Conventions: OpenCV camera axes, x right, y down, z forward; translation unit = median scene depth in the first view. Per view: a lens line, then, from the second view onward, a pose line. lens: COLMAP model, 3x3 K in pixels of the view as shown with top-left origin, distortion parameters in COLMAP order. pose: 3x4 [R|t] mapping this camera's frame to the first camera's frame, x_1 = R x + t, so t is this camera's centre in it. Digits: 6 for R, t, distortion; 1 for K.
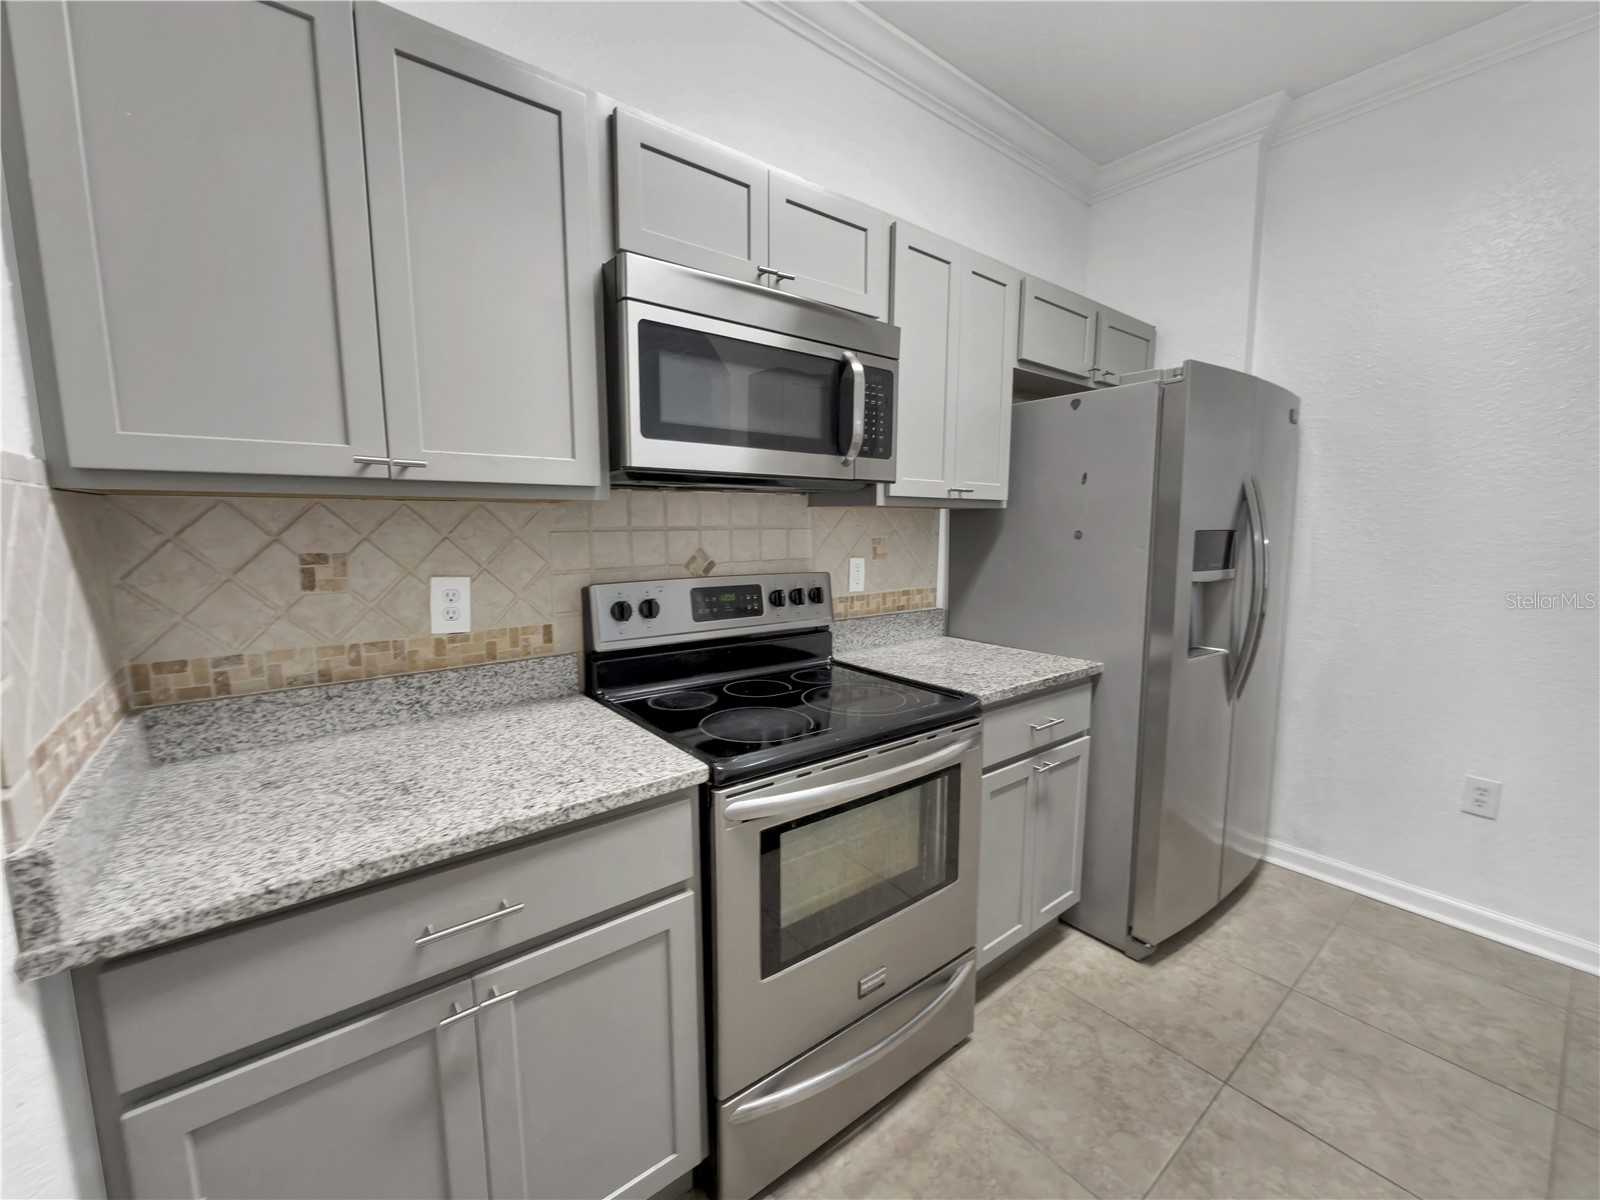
lens RADIAL K [[656.4, 0, 823.8], [0, 656.4, 599.3], [0, 0, 1]] dist [-0.002018, -0.000386]
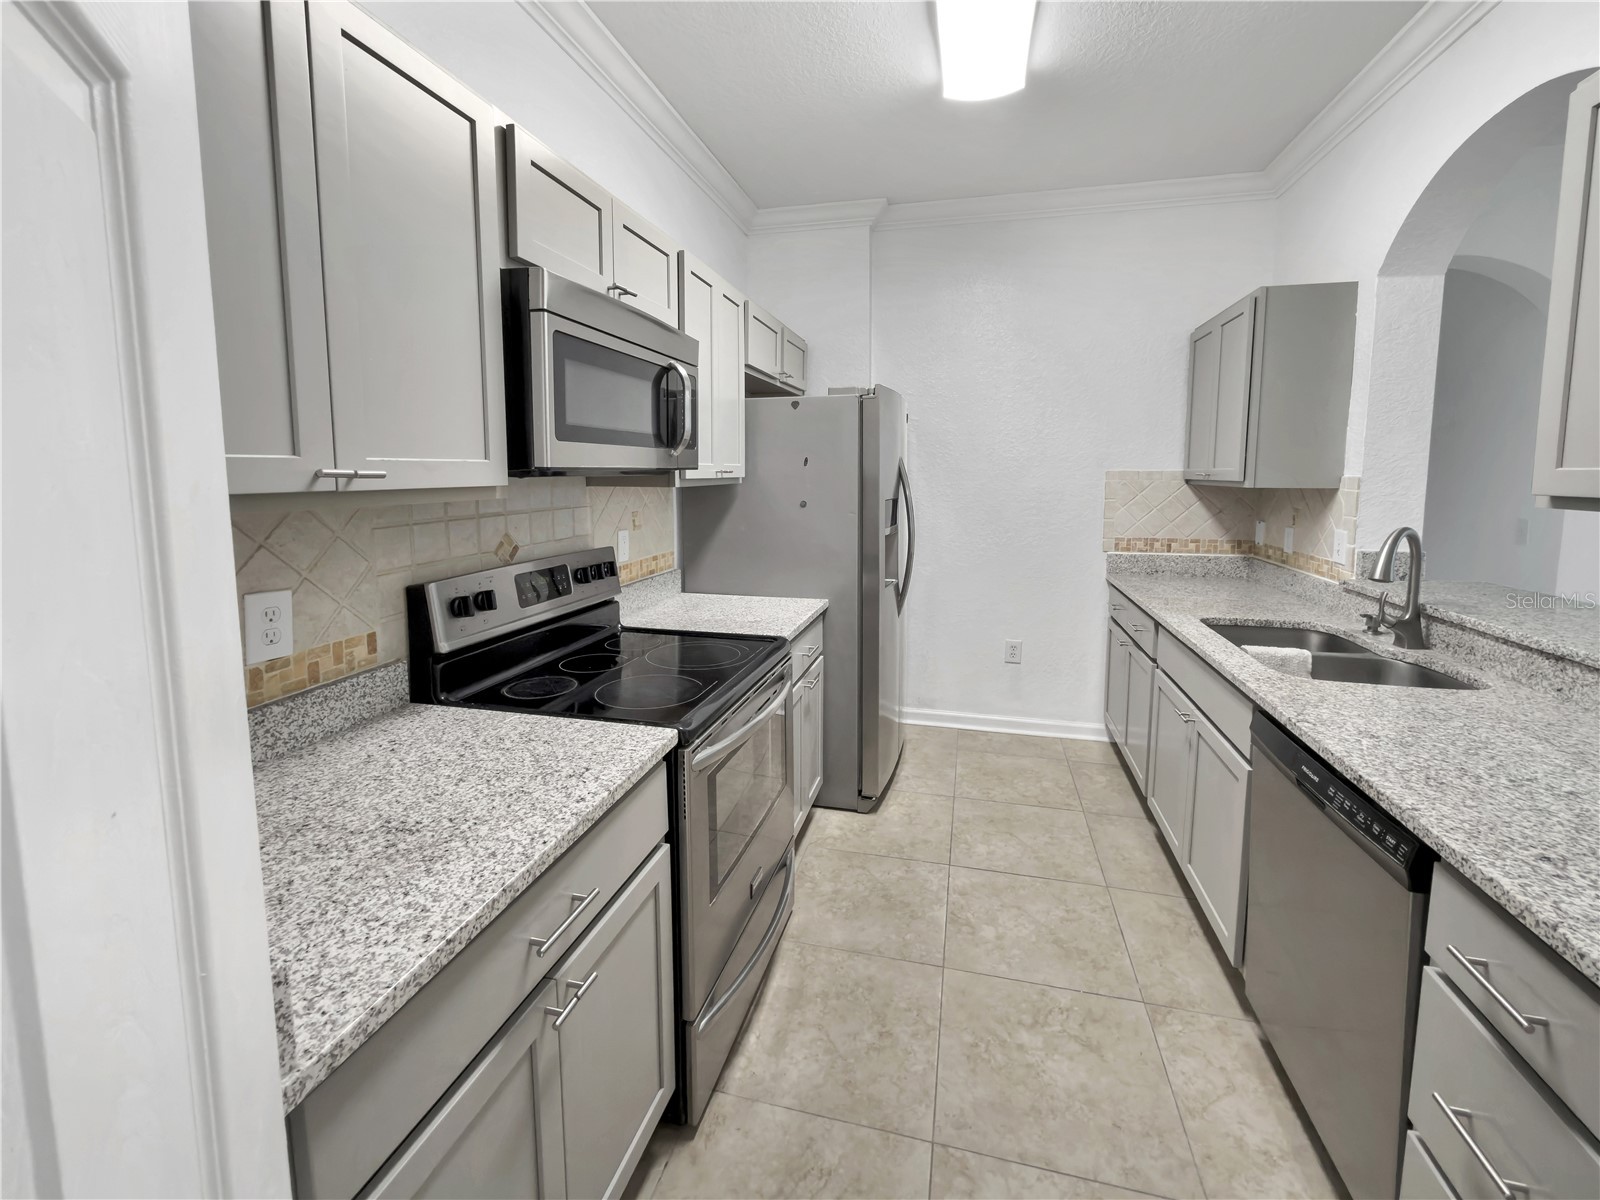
lens RADIAL K [[631.1, 0, 804.6], [0, 631.1, 528.7], [0, 0, 1]] dist [-0.001293, -0.000852]
pose [[0.817526, -0.058207, 0.572943, -0.458454], [0.074162, 0.997236, -0.004510, -0.059376], [-0.571097, 0.046178, 0.819583, -0.045295]]
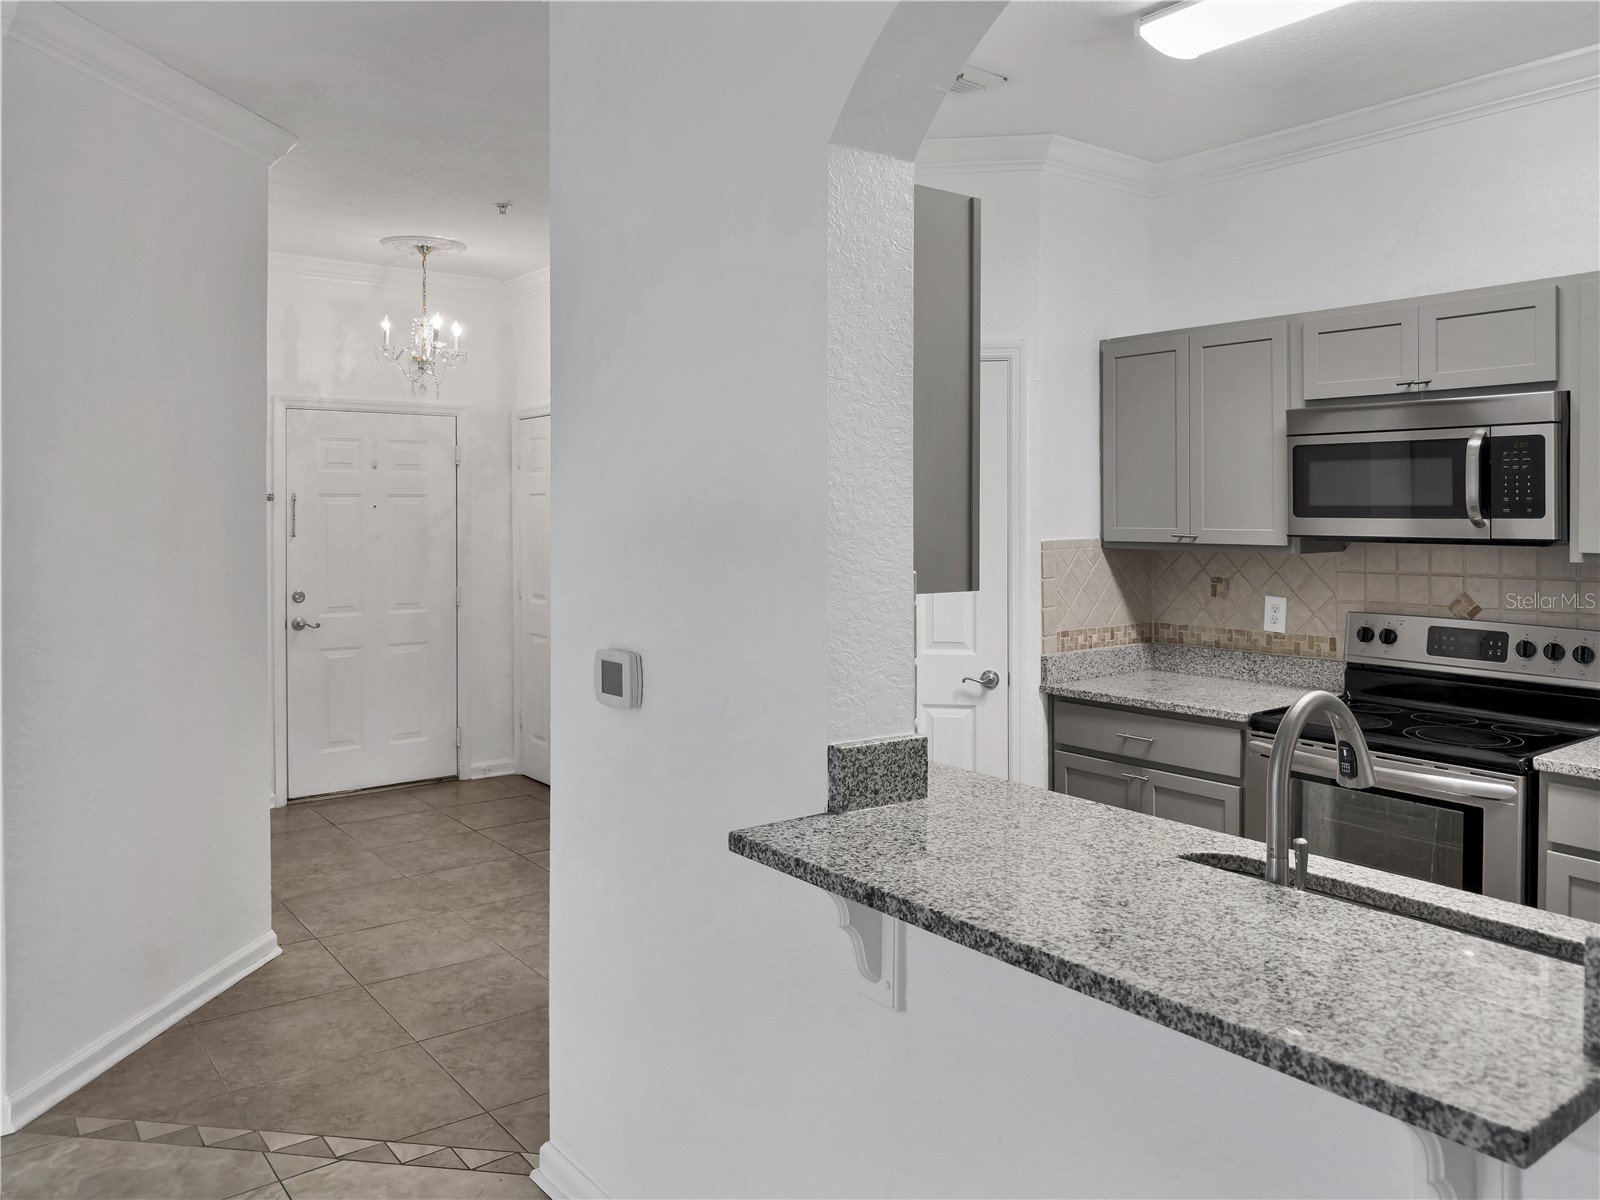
lens RADIAL K [[1151.1, 0, 795.6], [0, 1151.1, 523.8], [0, 0, 1]] dist [-0.047486, 0.001630]
pose [[-0.014925, 0.009783, -0.999841, 2.192205], [-0.121403, 0.992536, 0.011524, -0.099098], [0.992491, 0.121556, -0.013626, -0.145484]]
